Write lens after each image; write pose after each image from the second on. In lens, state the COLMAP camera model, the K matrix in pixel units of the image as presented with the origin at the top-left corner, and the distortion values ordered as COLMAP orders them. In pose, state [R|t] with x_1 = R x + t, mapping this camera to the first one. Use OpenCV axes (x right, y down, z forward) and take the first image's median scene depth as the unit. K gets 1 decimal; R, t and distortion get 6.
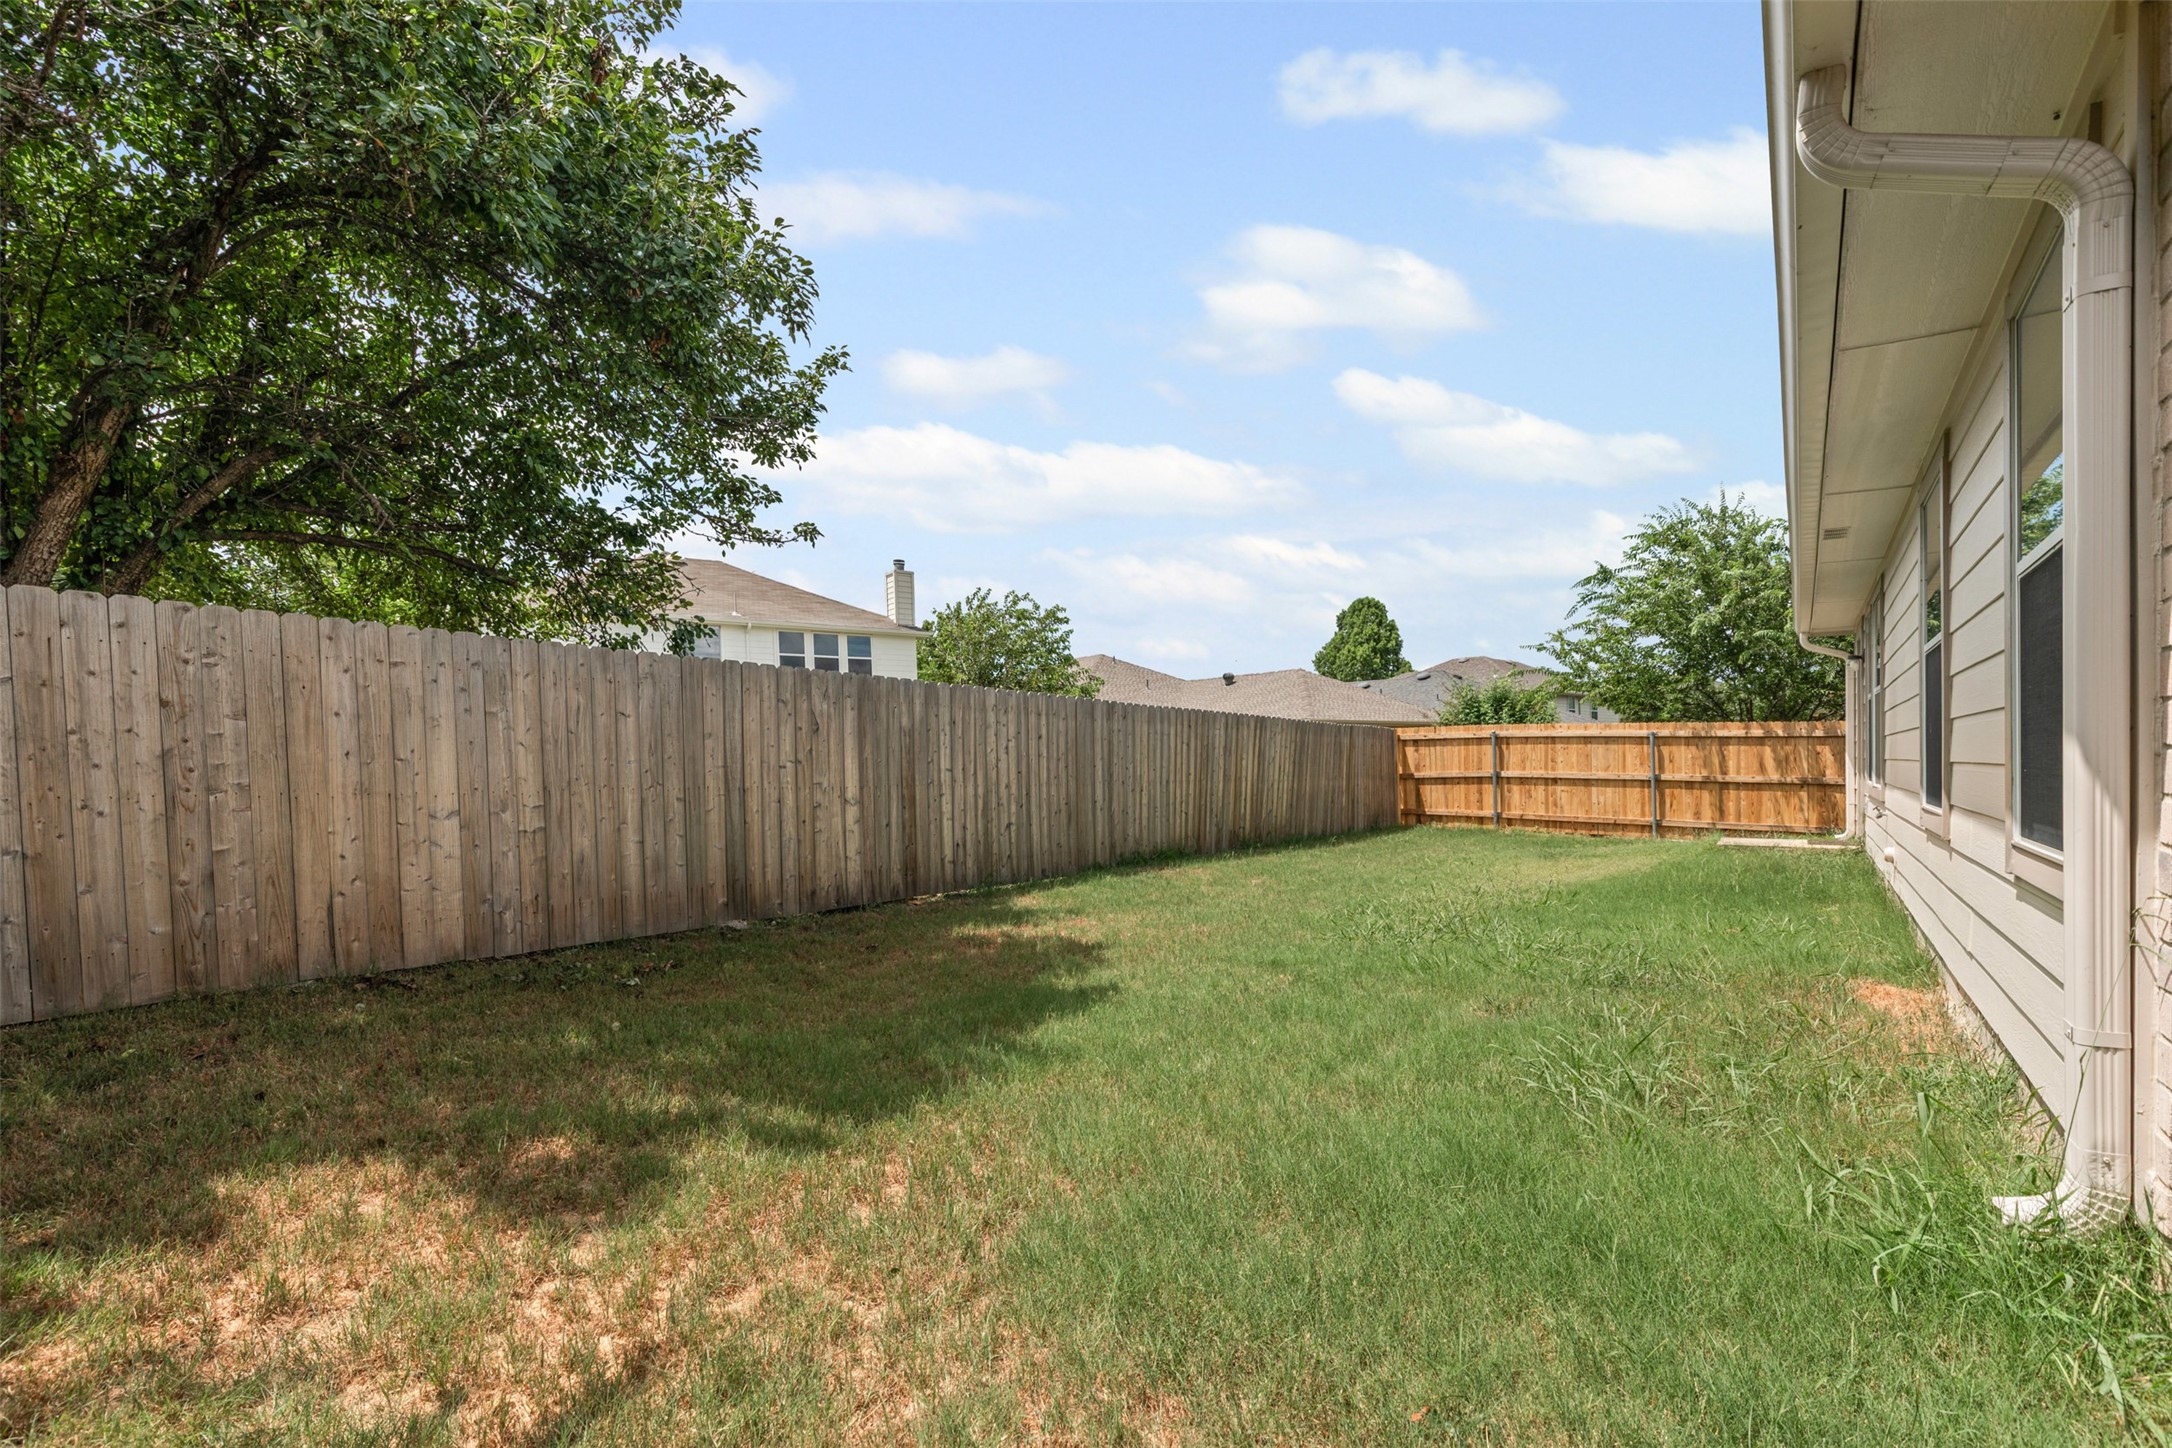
lens RADIAL K [[989.3, 0, 1067.3], [0, 989.3, 729.3], [0, 0, 1]] dist [0.000364, 0.000294]
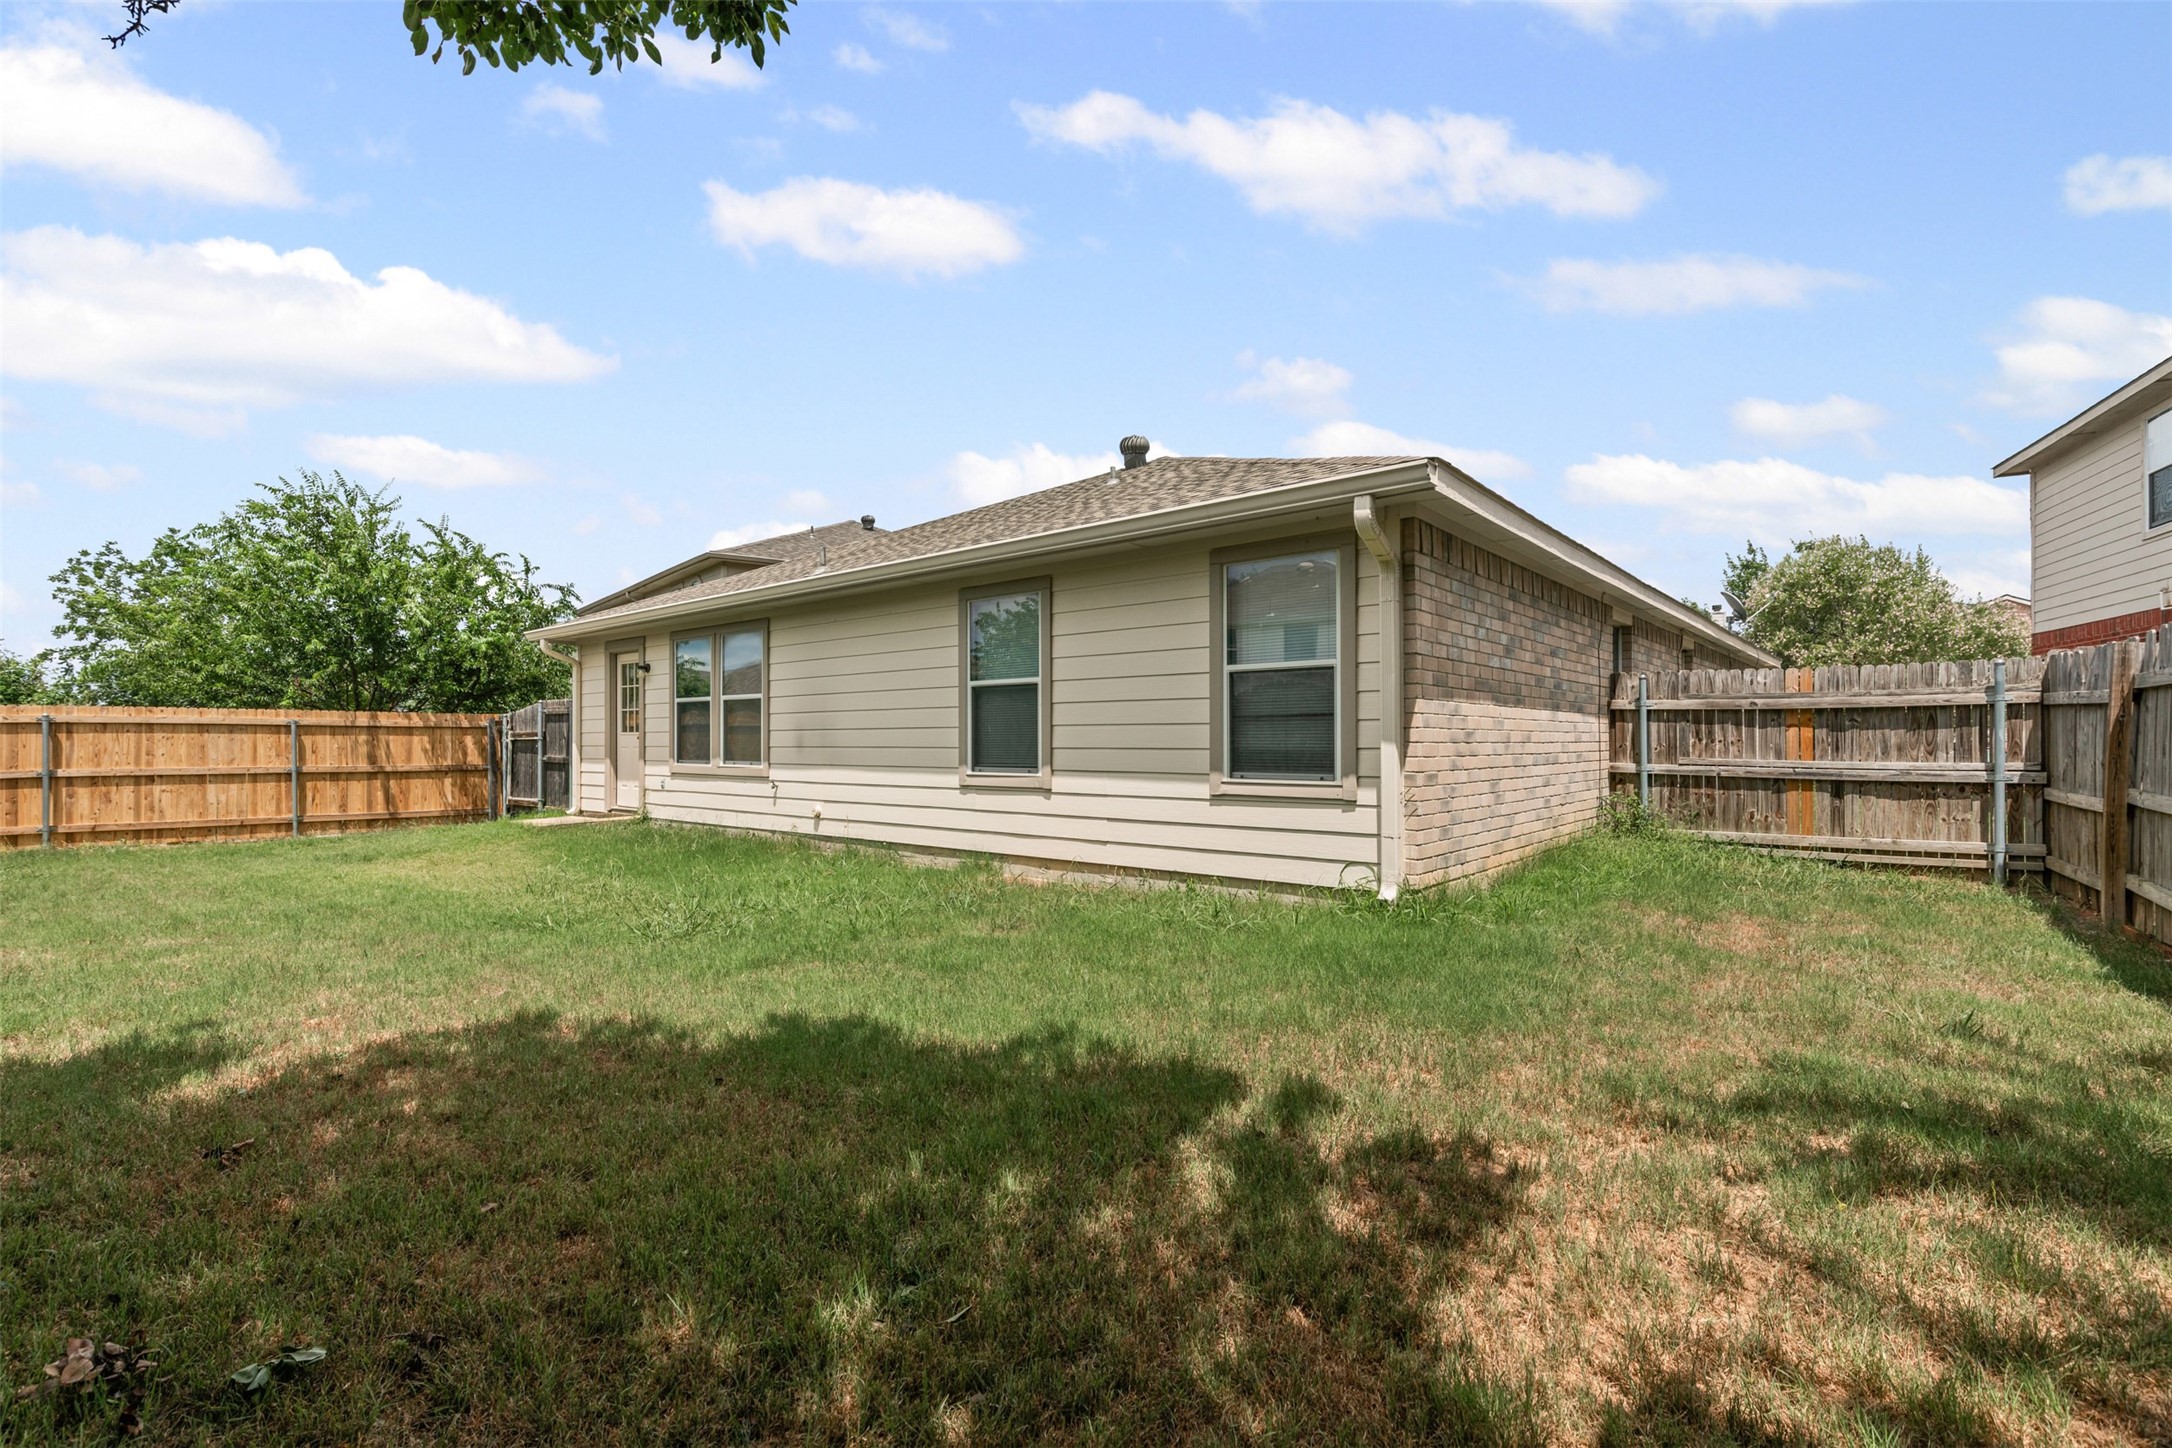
lens RADIAL K [[989.3, 0, 1066.6], [0, 989.3, 730.8], [0, 0, 1]] dist [0.000364, 0.000294]
pose [[0.093700, 0.004654, 0.995590, -0.242683], [-0.019116, 0.999813, -0.002875, 0.001794], [-0.995417, -0.018762, 0.093771, 0.202737]]
